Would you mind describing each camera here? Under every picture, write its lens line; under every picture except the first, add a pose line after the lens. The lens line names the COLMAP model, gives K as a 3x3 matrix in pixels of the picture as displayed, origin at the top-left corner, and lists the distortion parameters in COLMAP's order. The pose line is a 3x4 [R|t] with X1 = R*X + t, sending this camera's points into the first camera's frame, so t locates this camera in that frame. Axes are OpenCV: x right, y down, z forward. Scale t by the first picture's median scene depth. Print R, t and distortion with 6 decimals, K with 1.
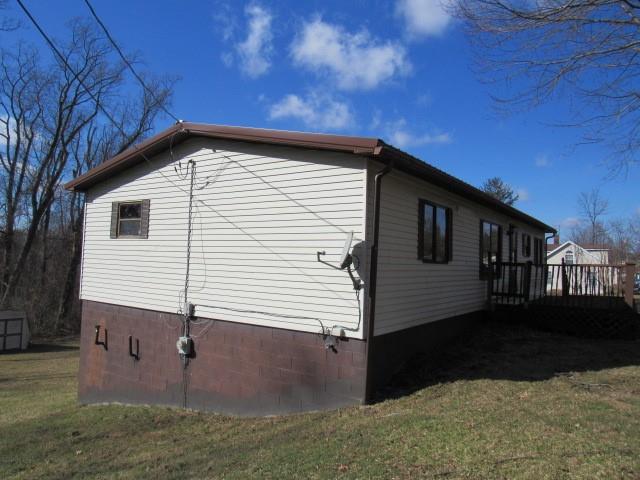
lens RADIAL K [[459.7, 0, 319.9], [0, 459.7, 236.8], [0, 0, 1]] dist [-0.029910, 0.012631]
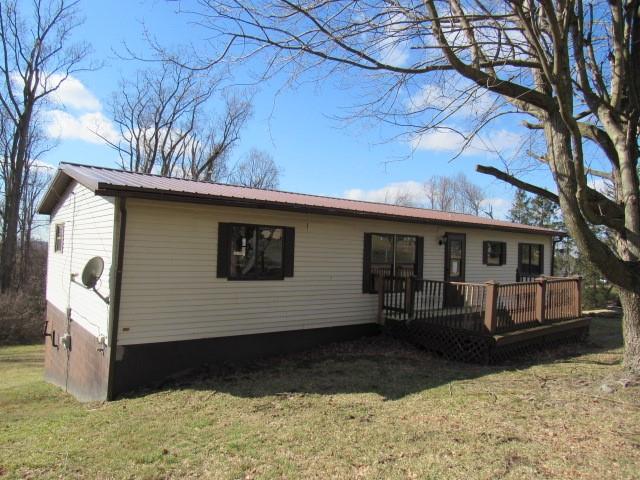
lens RADIAL K [[459.7, 0, 319.0], [0, 459.7, 243.0], [0, 0, 1]] dist [-0.029910, 0.012631]
pose [[0.955231, -0.000085, -0.295862, 0.645676], [0.007337, 0.999699, 0.023402, -0.048402], [0.295771, -0.024525, 0.954944, 0.013956]]
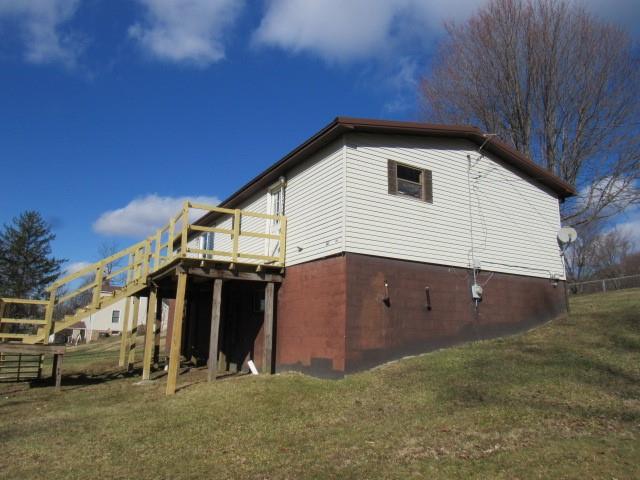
lens RADIAL K [[459.7, 0, 320.8], [0, 459.7, 241.8], [0, 0, 1]] dist [-0.029910, 0.012631]
pose [[0.419289, 0.158353, 0.893936, -1.436825], [-0.055406, 0.987298, -0.148904, 0.271978], [-0.906161, 0.012904, 0.422737, 0.734769]]
